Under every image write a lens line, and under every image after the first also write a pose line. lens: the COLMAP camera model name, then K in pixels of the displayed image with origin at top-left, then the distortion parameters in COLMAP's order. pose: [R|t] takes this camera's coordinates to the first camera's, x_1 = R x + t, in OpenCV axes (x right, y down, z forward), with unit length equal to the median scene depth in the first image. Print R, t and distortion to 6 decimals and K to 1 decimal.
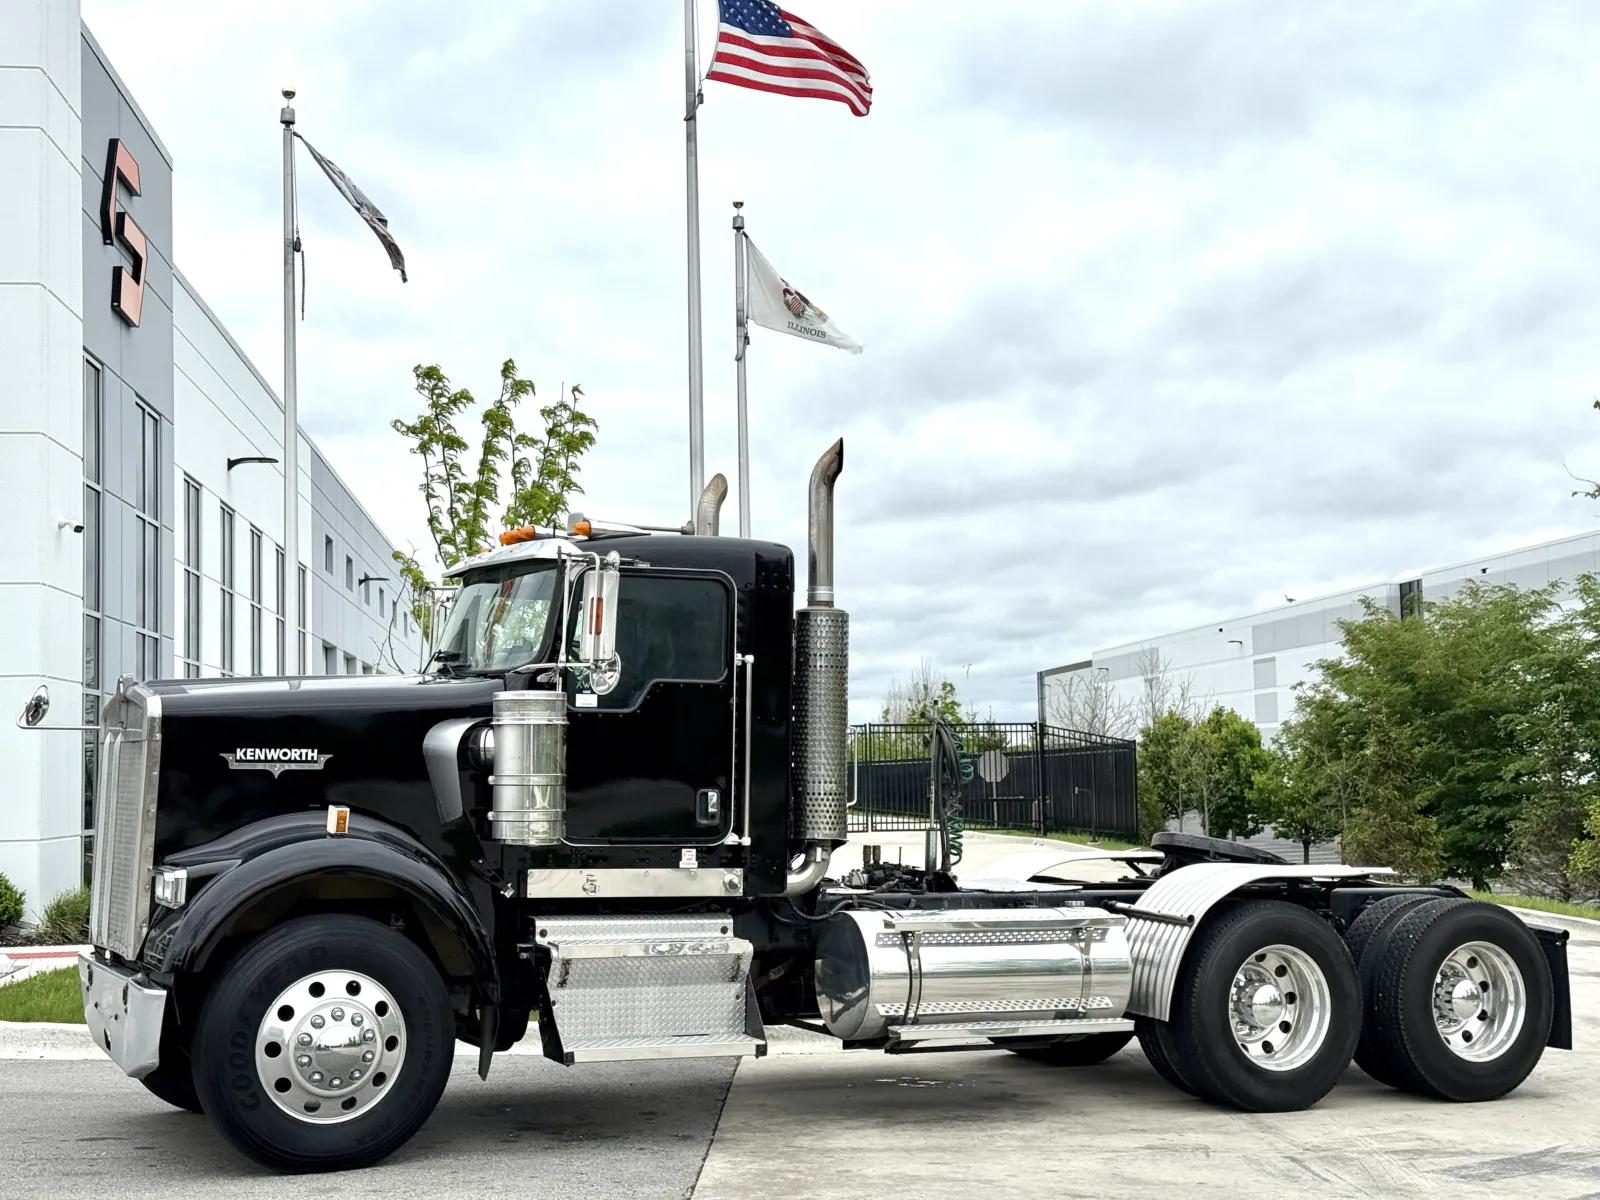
lens RADIAL K [[2171.6, 0, 794.0], [0, 2171.6, 602.1], [0, 0, 1]] dist [0.138304, -0.145637]
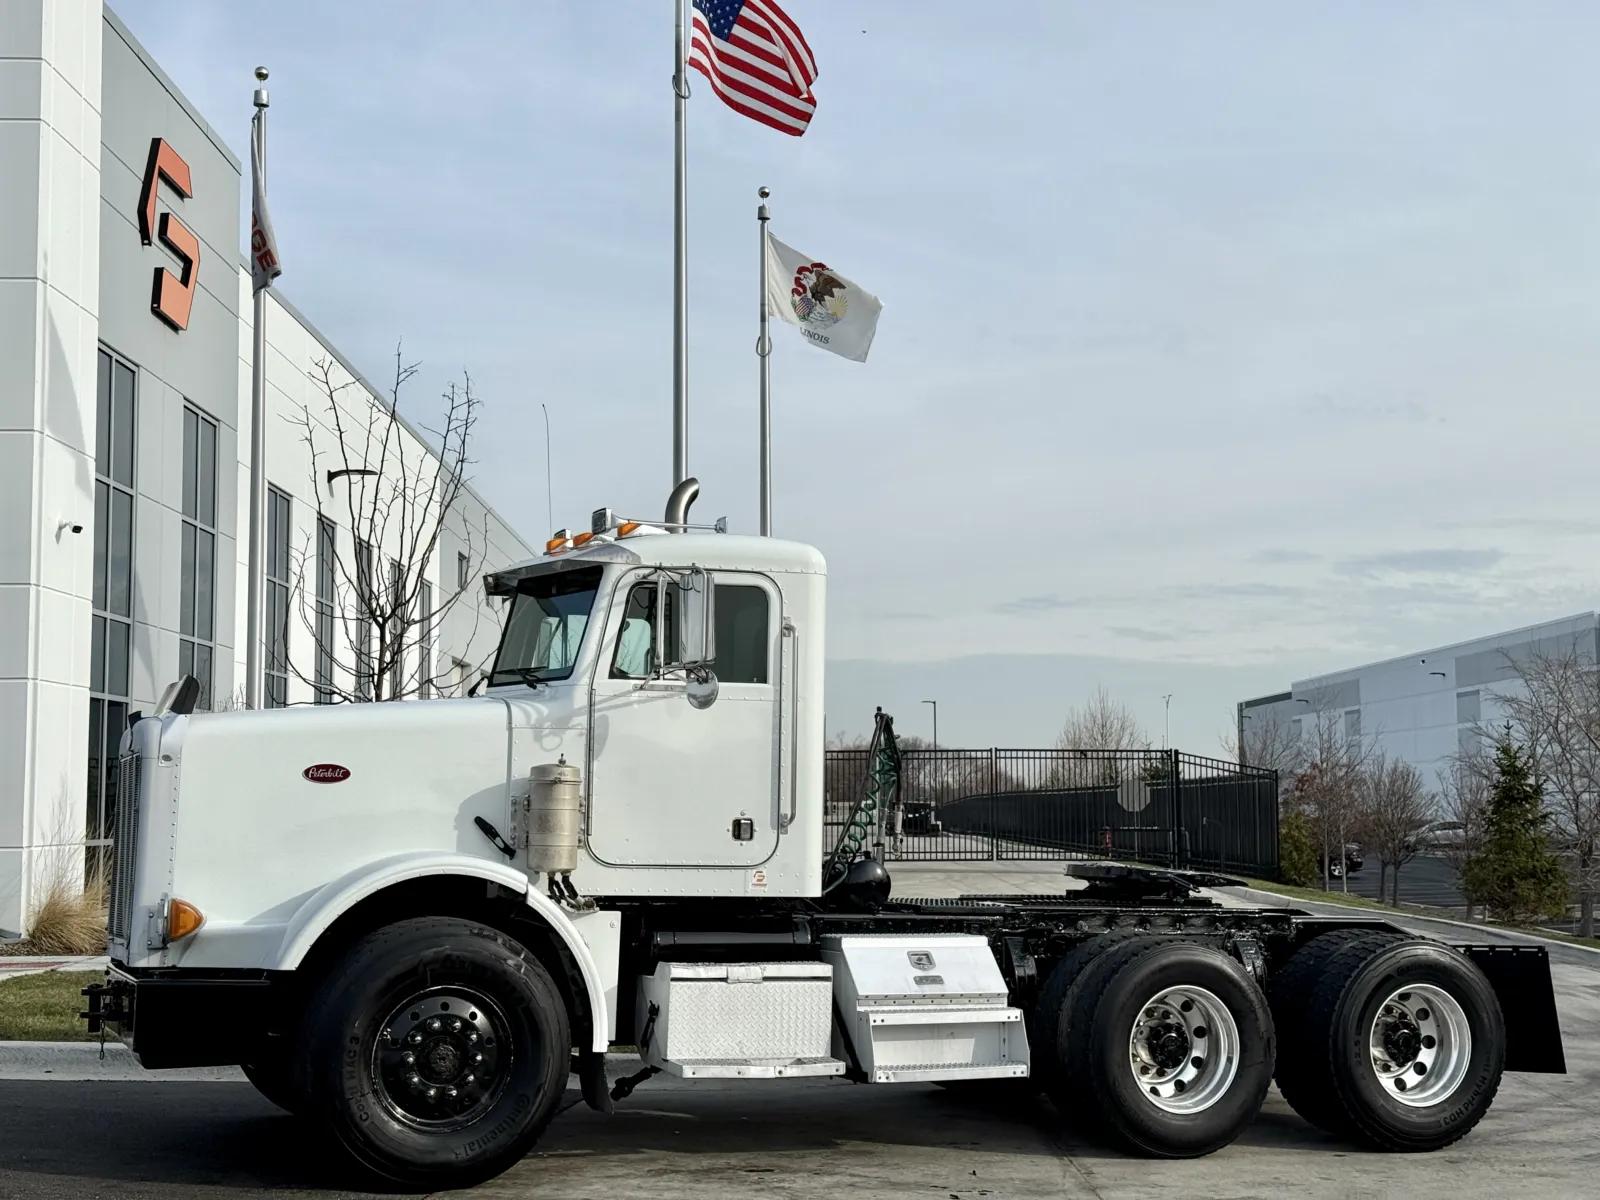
lens RADIAL K [[2173.6, 0, 803.5], [0, 2173.6, 603.1], [0, 0, 1]] dist [0.127682, -0.053068]
pose [[0.995586, 0.007941, -0.093517, 0.081318], [-0.009133, 0.999882, -0.012328, 0.008082], [0.093408, 0.013128, 0.995541, 0.051668]]
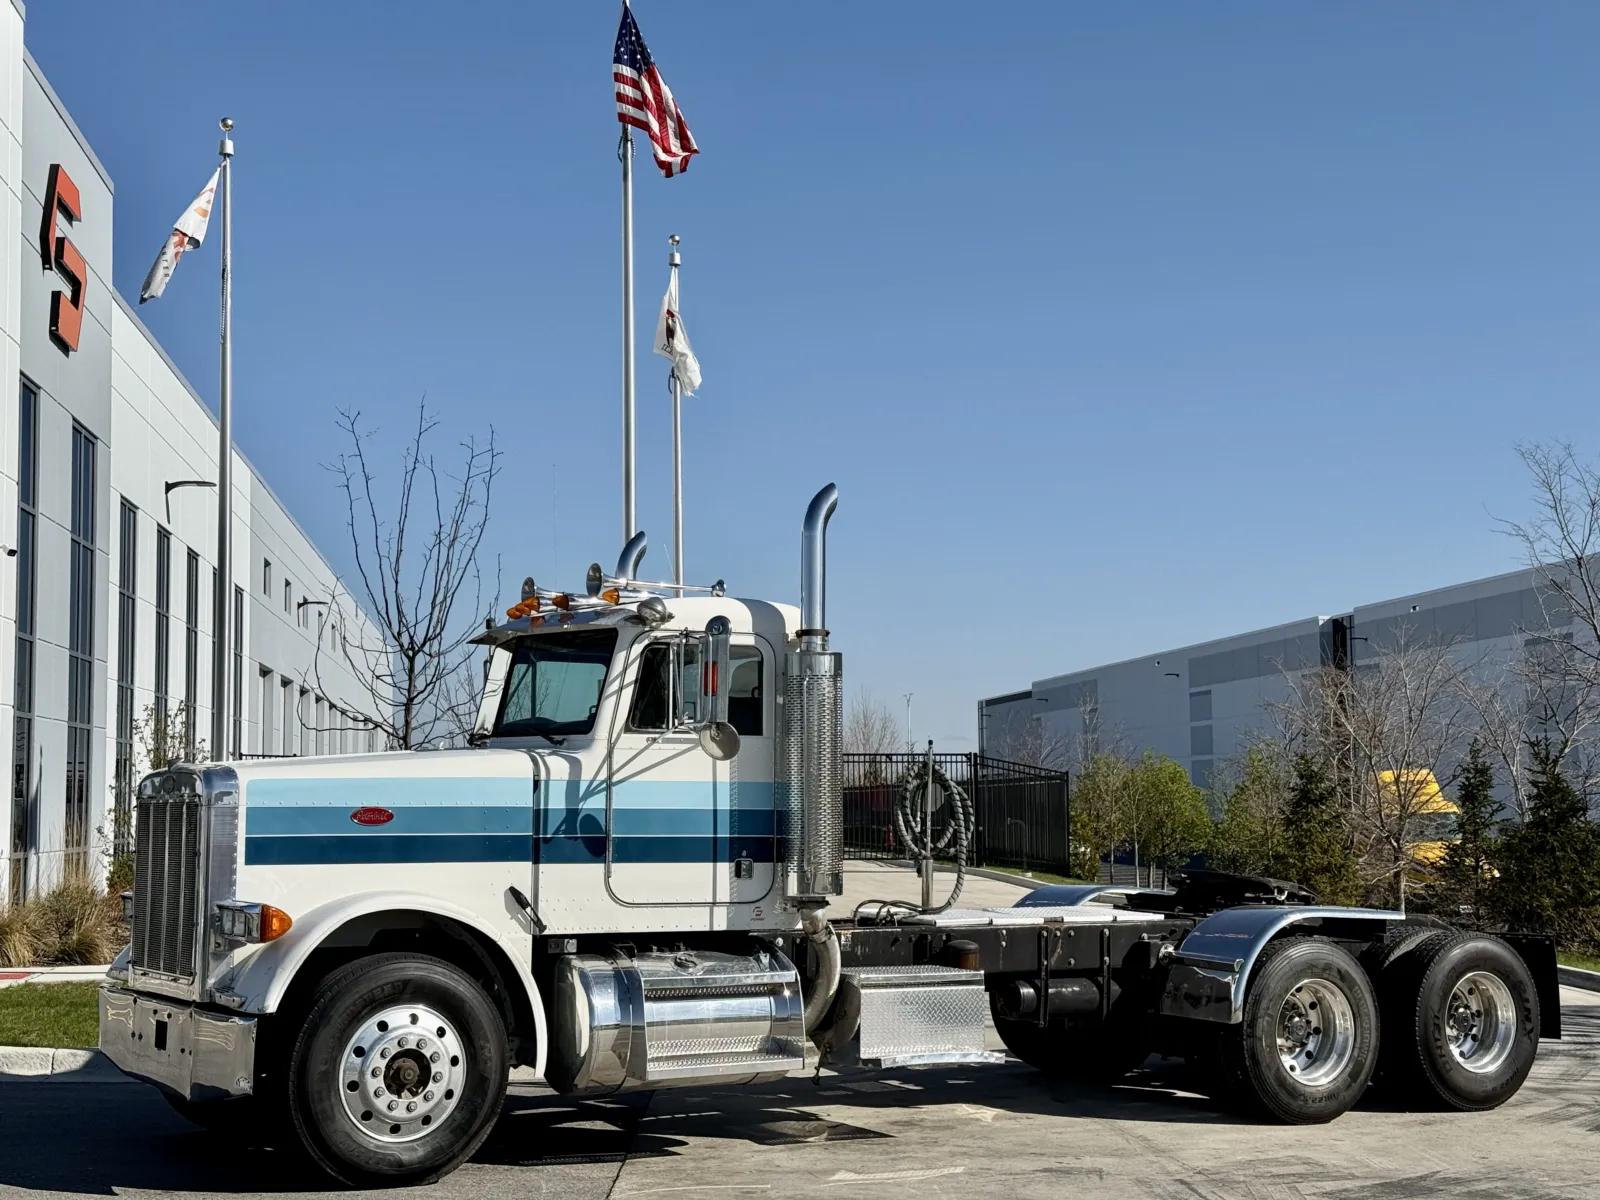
lens RADIAL K [[2169.6, 0, 802.5], [0, 2169.6, 595.1], [0, 0, 1]] dist [0.127673, -0.027122]
pose [[0.999488, 0.012590, 0.029416, 0.005574], [-0.012122, 0.999798, -0.016032, -0.002036], [-0.029612, 0.015667, 0.999439, -0.014263]]
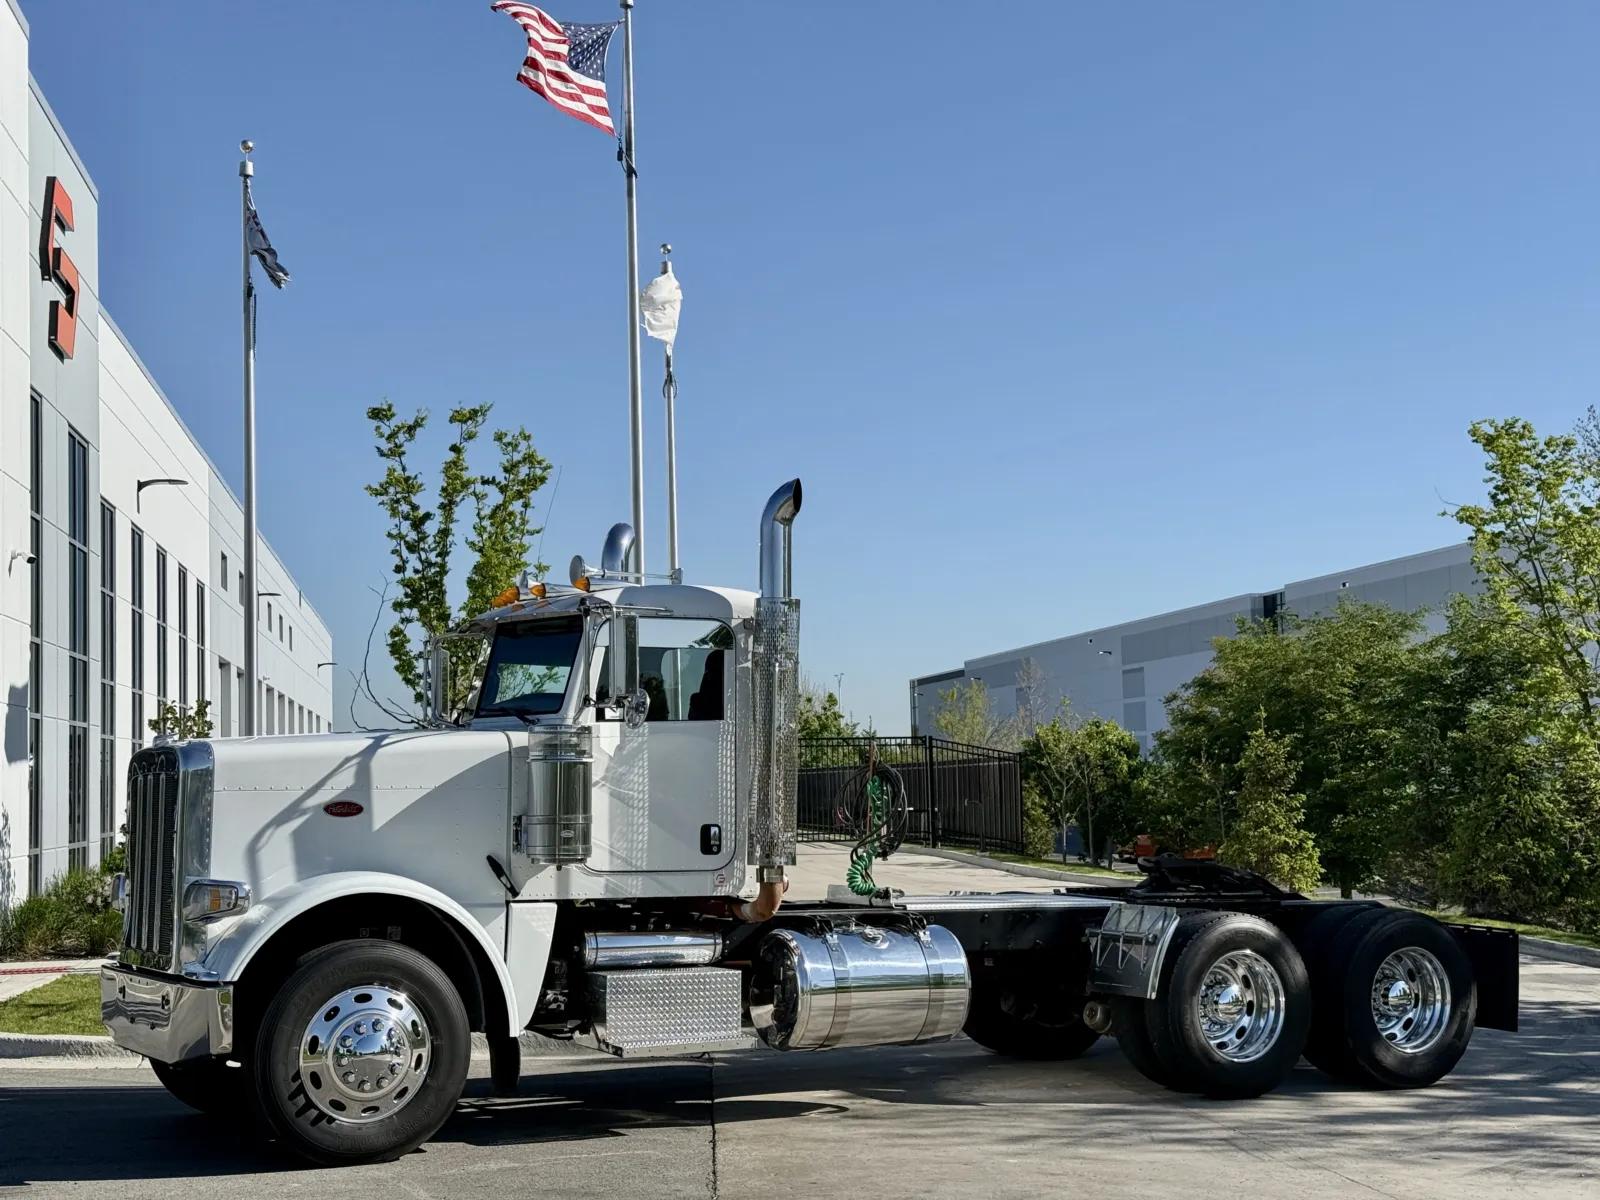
lens RADIAL K [[2173.6, 0, 803.5], [0, 2173.6, 603.1], [0, 0, 1]] dist [0.127682, -0.053068]
pose [[0.997899, 0.000890, 0.064786, -0.027958], [-0.000687, 0.999995, -0.003149, -0.009408], [-0.064788, 0.003097, 0.997894, -0.054247]]
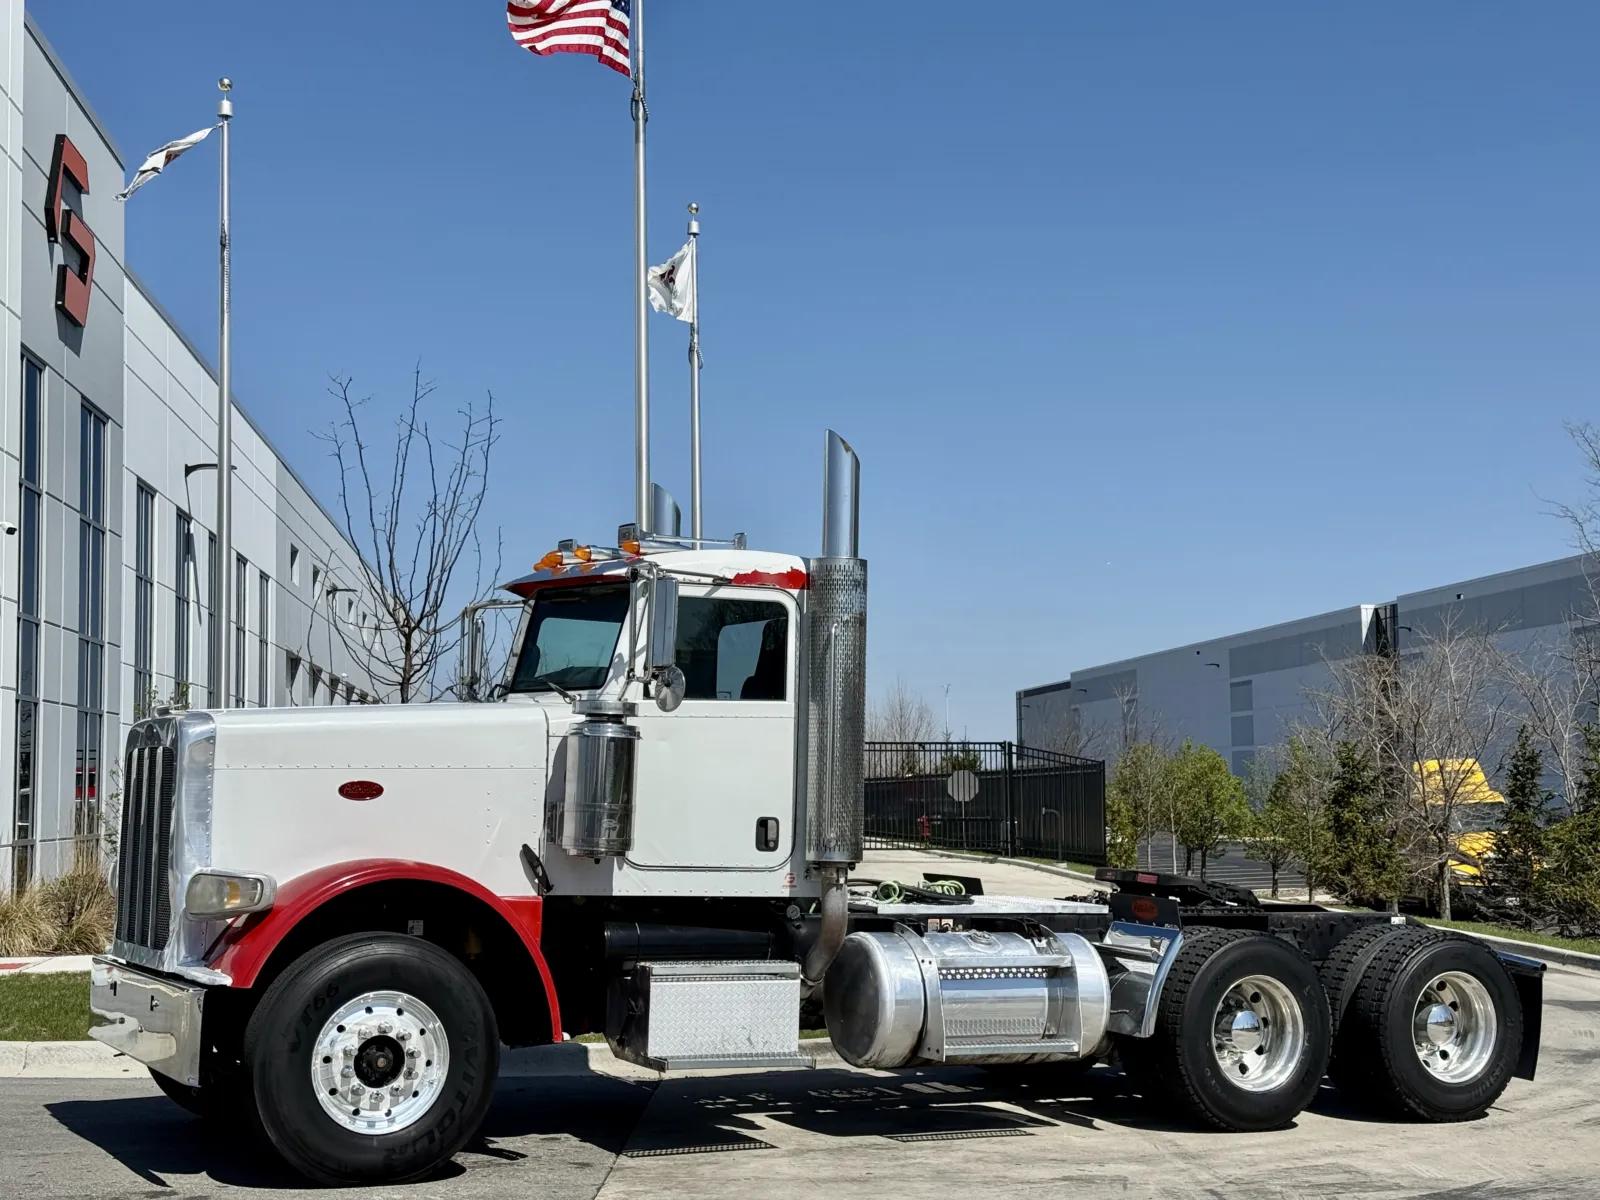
lens RADIAL K [[2173.6, 0, 803.5], [0, 2173.6, 603.1], [0, 0, 1]] dist [0.127682, -0.053068]
pose [[0.999854, 0.011981, 0.012170, 0.013565], [-0.011882, 0.999896, -0.008137, 0.002348], [-0.012266, 0.007992, 0.999893, 0.015995]]
